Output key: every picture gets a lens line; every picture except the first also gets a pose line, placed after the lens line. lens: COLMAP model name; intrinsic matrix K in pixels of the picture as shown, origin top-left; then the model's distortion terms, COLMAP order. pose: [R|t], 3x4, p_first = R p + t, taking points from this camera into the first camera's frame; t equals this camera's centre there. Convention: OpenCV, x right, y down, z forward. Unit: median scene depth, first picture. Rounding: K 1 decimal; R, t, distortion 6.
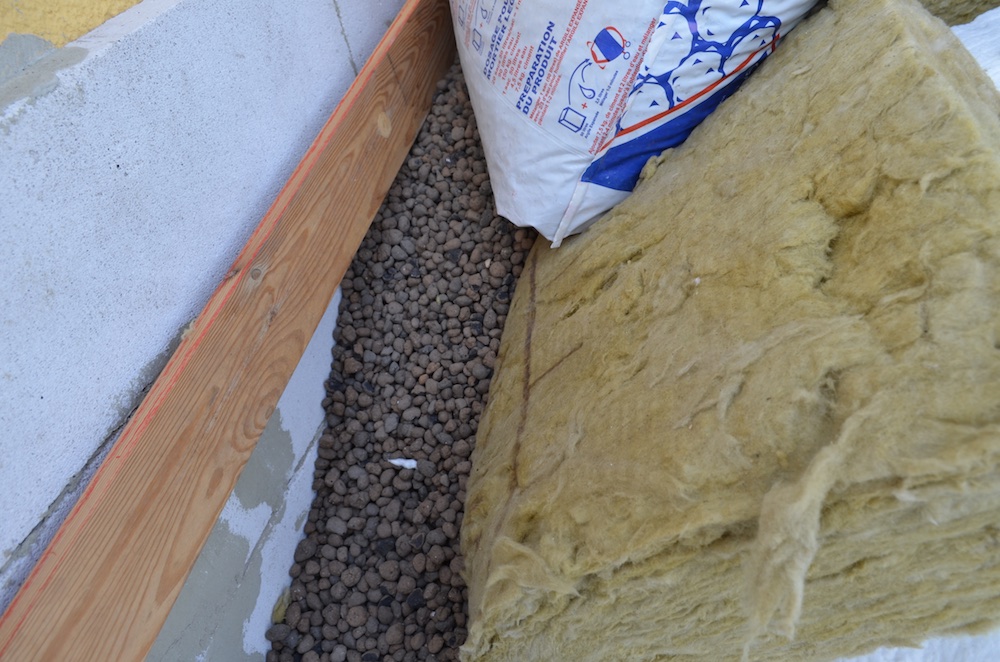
lens RADIAL K [[731.3, 0, 500.9], [0, 731.3, 313.6], [0, 0, 1]] dist [-0.056306, 0.023620]
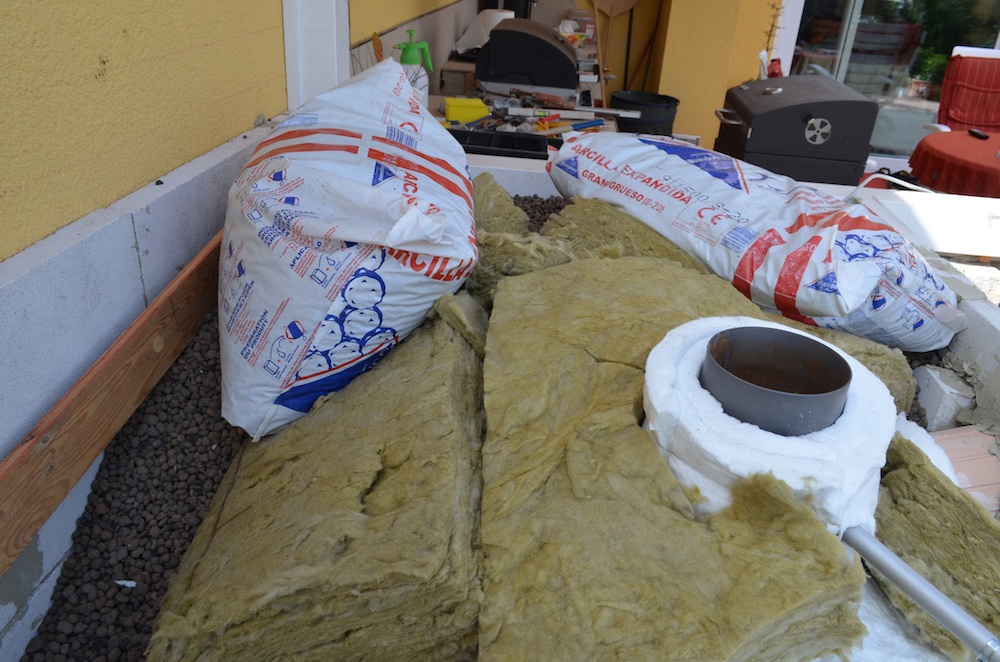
lens RADIAL K [[731.3, 0, 500.9], [0, 731.3, 313.6], [0, 0, 1]] dist [-0.056306, 0.023620]
pose [[0.959071, 0.144534, 0.243501, 0.147458], [-0.081762, 0.964646, -0.250545, -0.008476], [-0.271104, 0.220381, 0.936982, -0.606564]]
